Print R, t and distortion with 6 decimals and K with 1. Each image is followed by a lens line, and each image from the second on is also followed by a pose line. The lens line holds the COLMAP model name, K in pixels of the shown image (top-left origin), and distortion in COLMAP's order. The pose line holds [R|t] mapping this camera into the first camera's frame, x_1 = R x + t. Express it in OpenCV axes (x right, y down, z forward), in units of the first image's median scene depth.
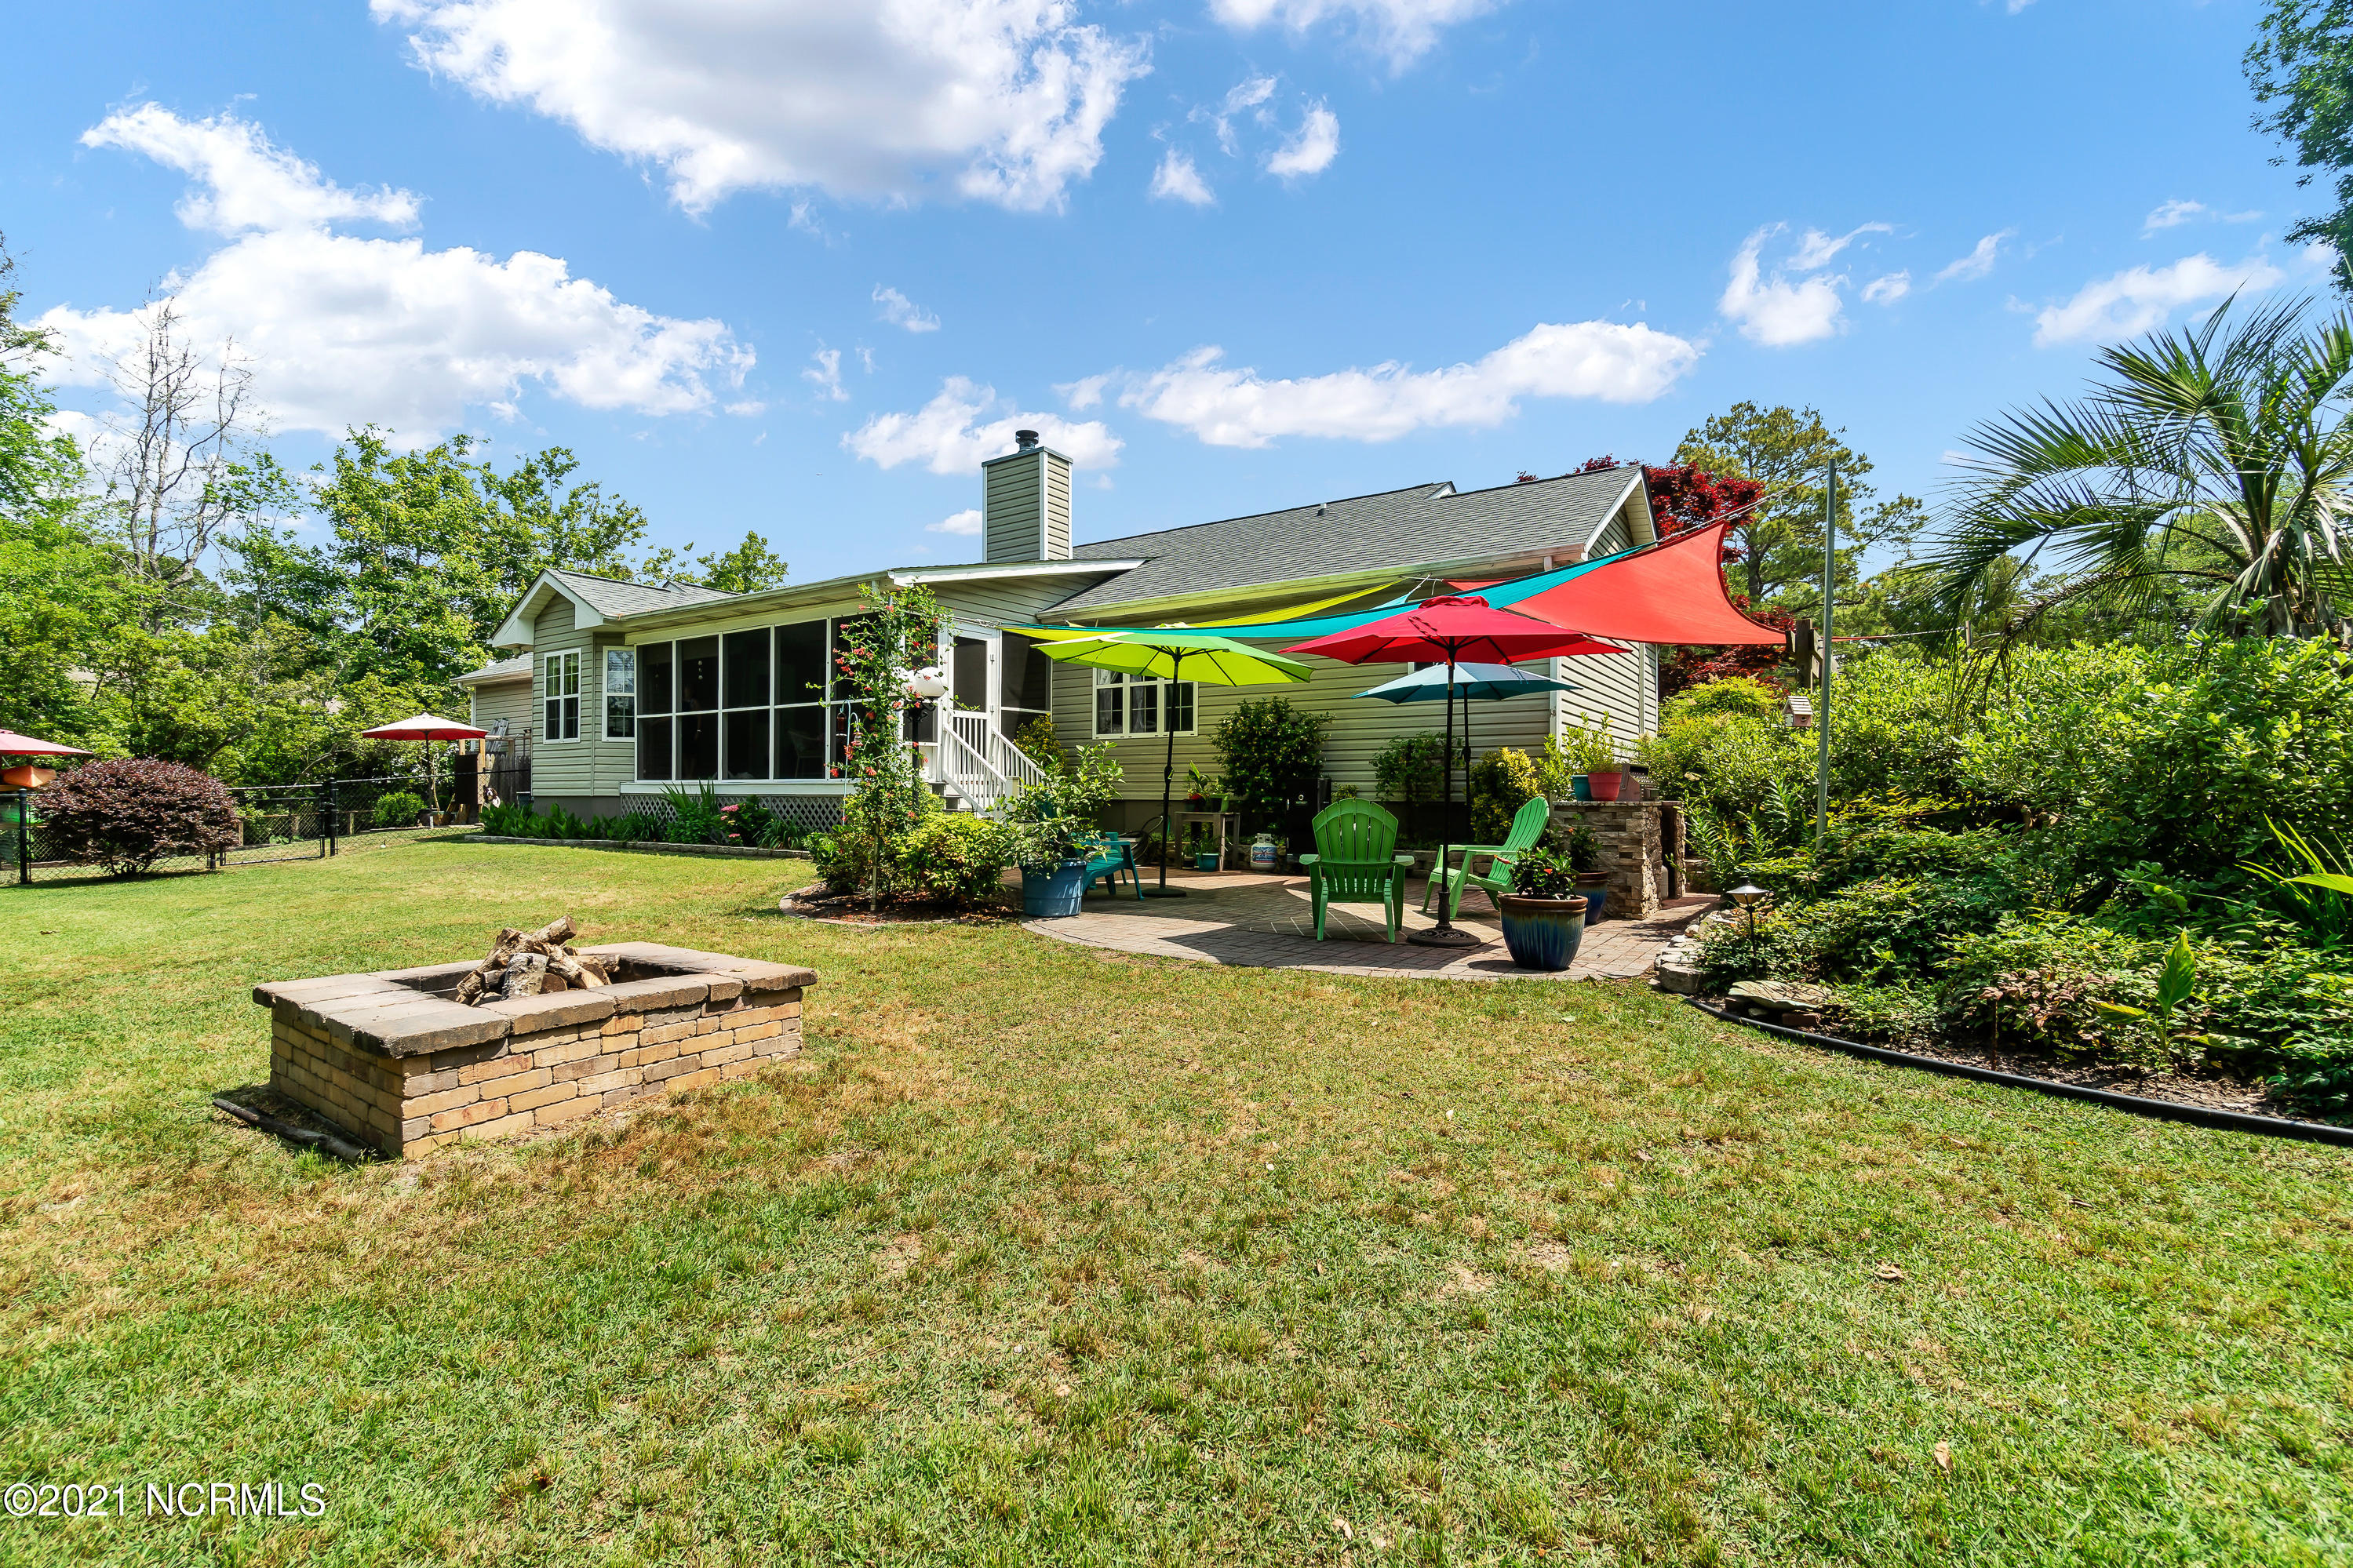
lens RADIAL K [[1039.5, 0, 1172.3], [0, 1039.5, 789.7], [0, 0, 1]] dist [-0.000677, 0.000587]
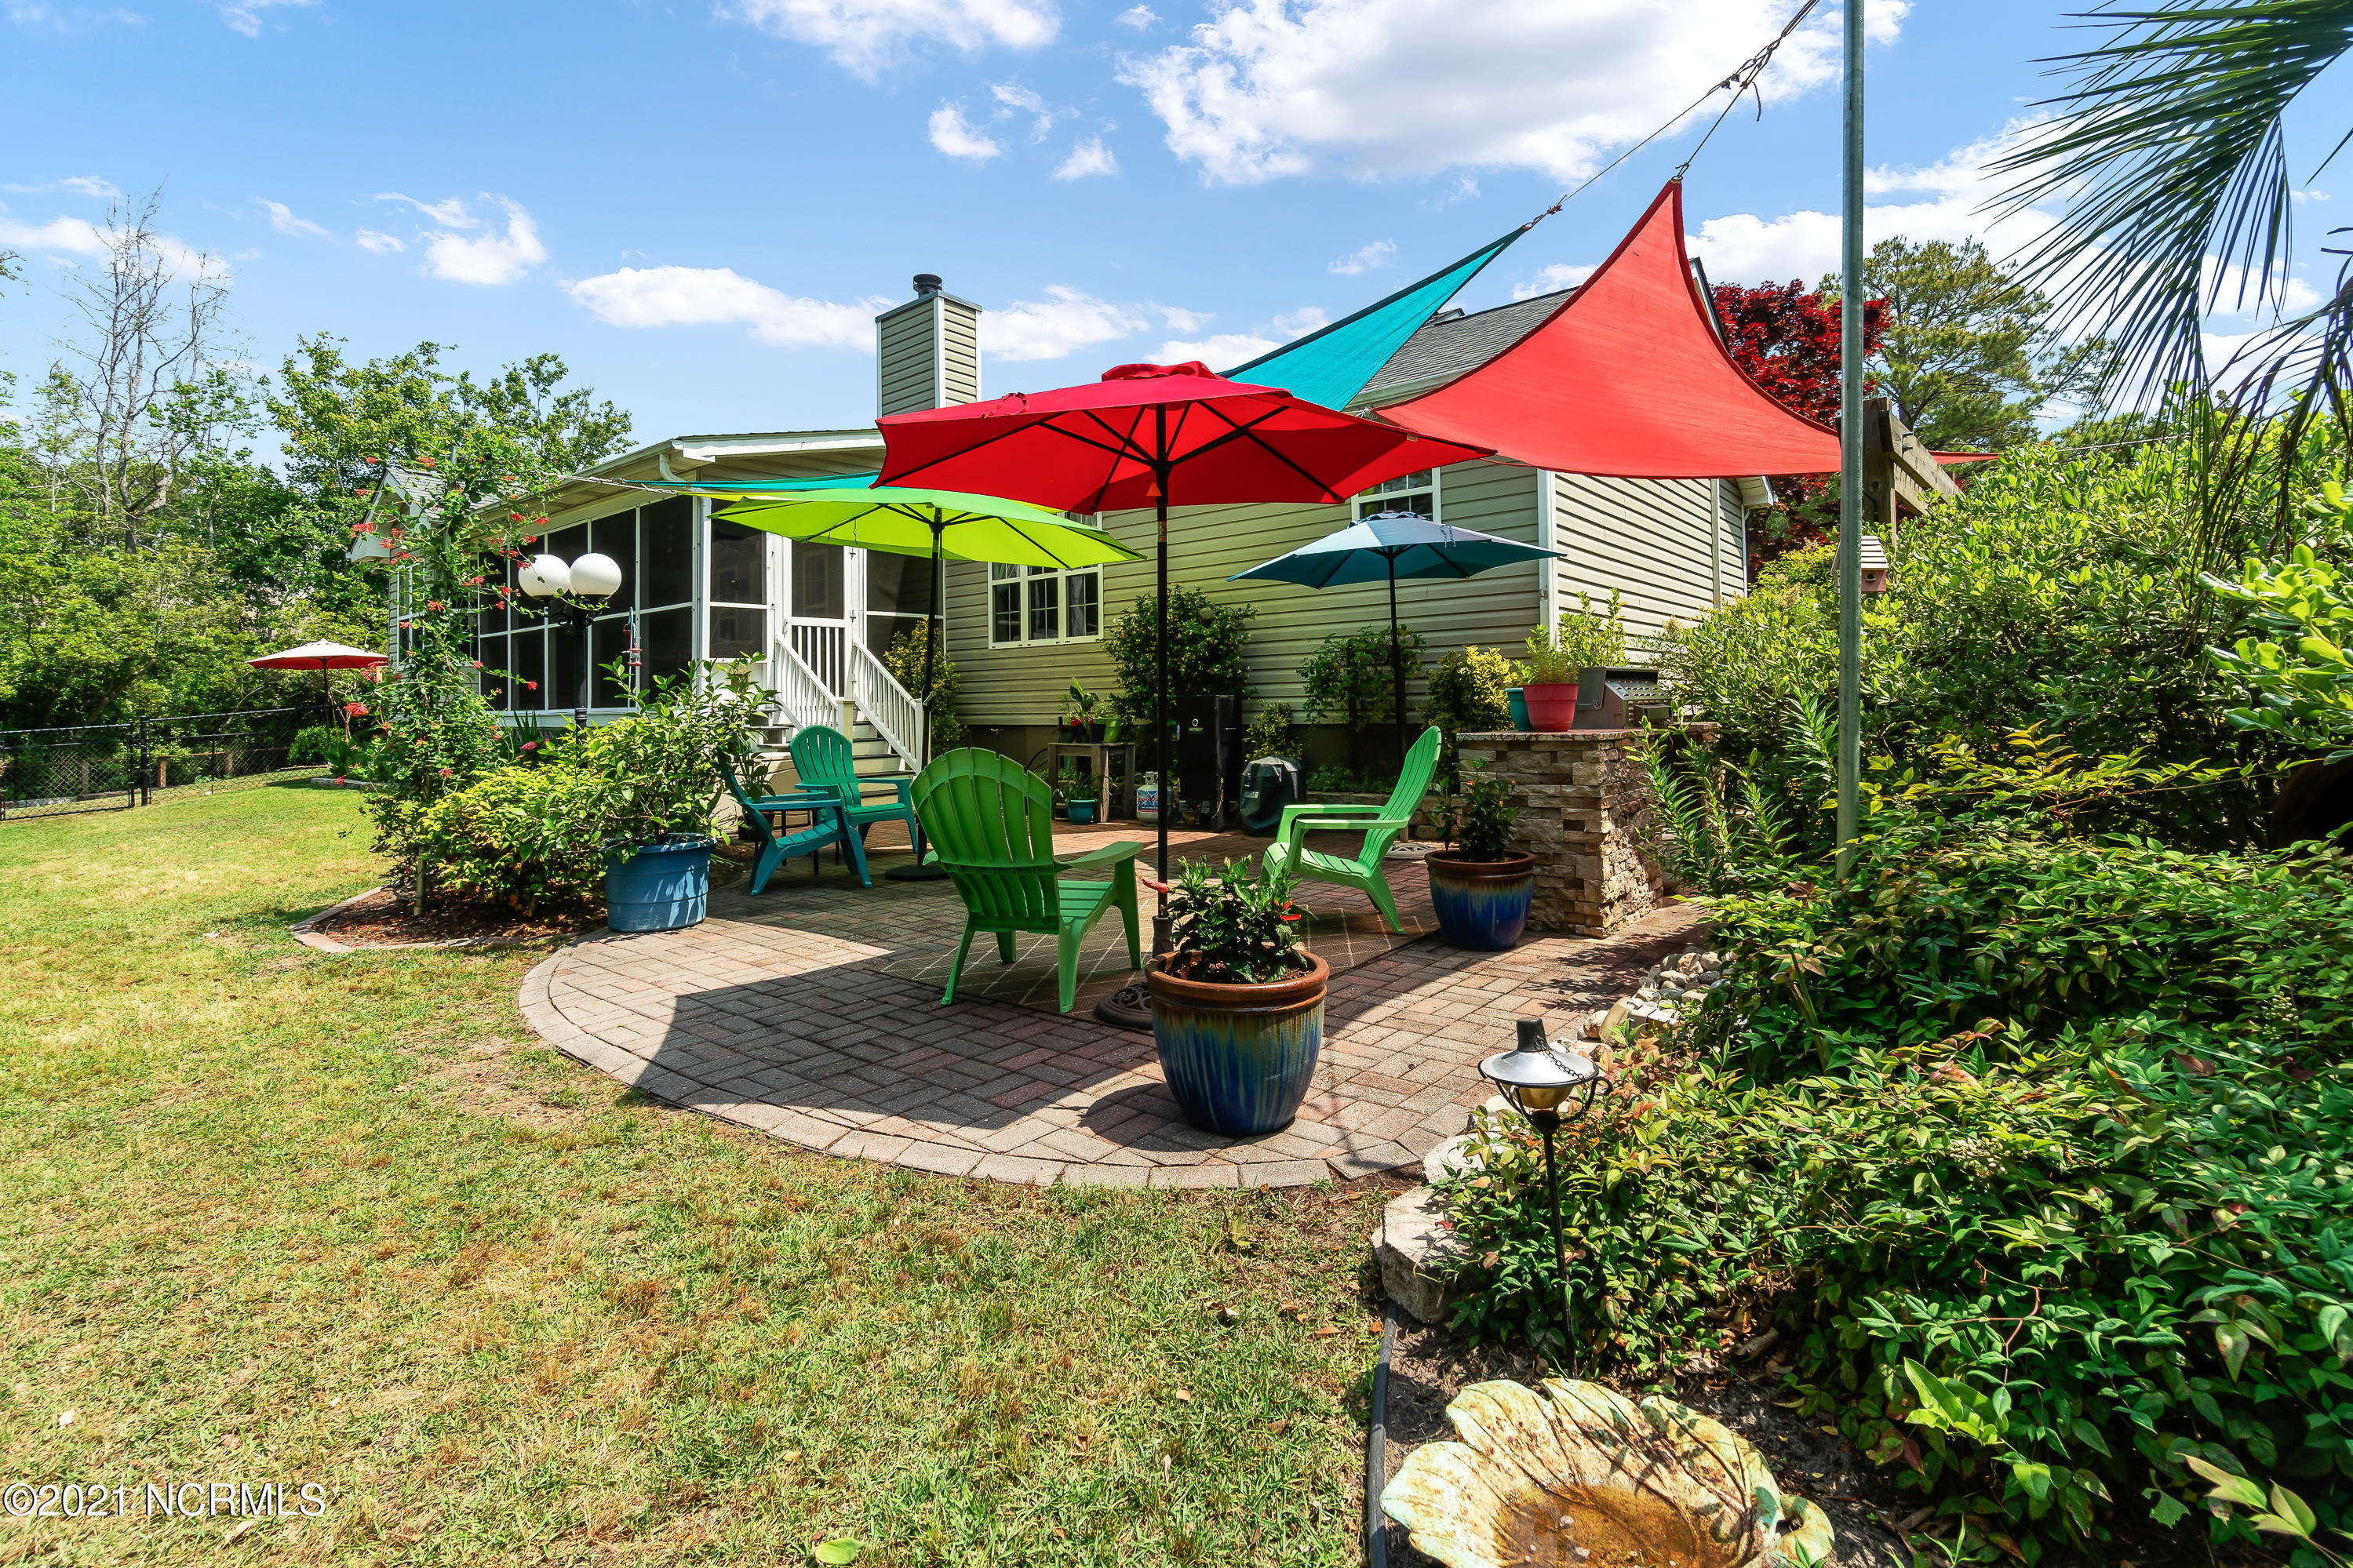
lens RADIAL K [[1039.5, 0, 1203.4], [0, 1039.5, 688.7], [0, 0, 1]] dist [-0.000677, 0.000587]
pose [[0.994591, -0.022515, -0.101397, 0.167997], [0.021663, 0.999720, -0.009497, -0.007350], [0.101583, 0.007249, 0.994801, 0.229870]]
